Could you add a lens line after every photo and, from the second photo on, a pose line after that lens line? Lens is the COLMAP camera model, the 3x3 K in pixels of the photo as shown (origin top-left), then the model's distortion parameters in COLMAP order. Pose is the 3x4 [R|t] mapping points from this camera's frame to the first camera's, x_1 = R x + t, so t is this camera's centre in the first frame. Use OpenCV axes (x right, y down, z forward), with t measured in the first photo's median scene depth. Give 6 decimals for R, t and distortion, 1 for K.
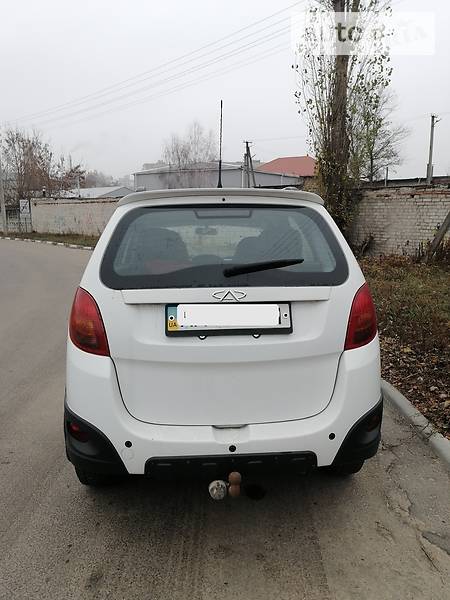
lens RADIAL K [[450.5, 0, 224.9], [0, 450.5, 300.1], [0, 0, 1]] dist [0.000467, 0.038087]
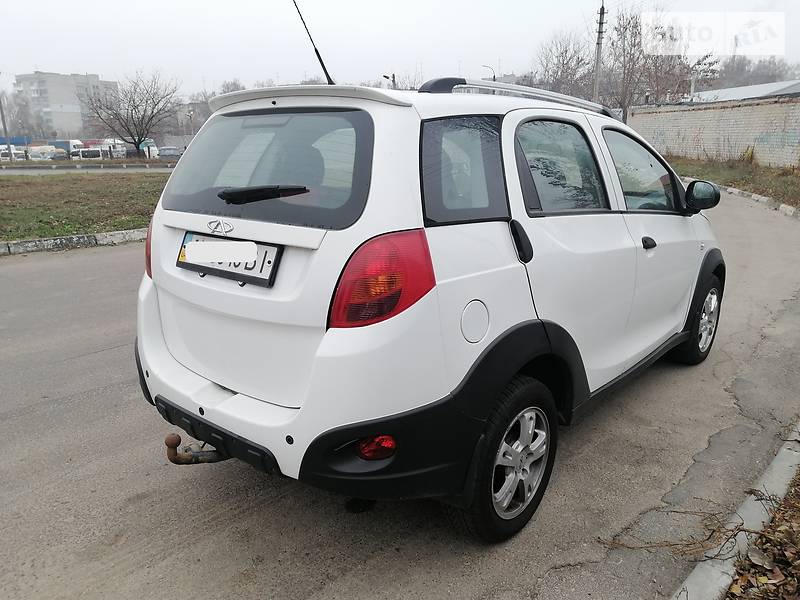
lens RADIAL K [[605.0, 0, 401.7], [0, 605.0, 301.2], [0, 0, 1]] dist [-0.002895, 0.031162]
pose [[0.725810, 0.180282, -0.663851, 0.935725], [-0.119392, 0.983415, 0.136530, -0.062695], [0.677455, -0.019836, 0.735297, 0.411747]]
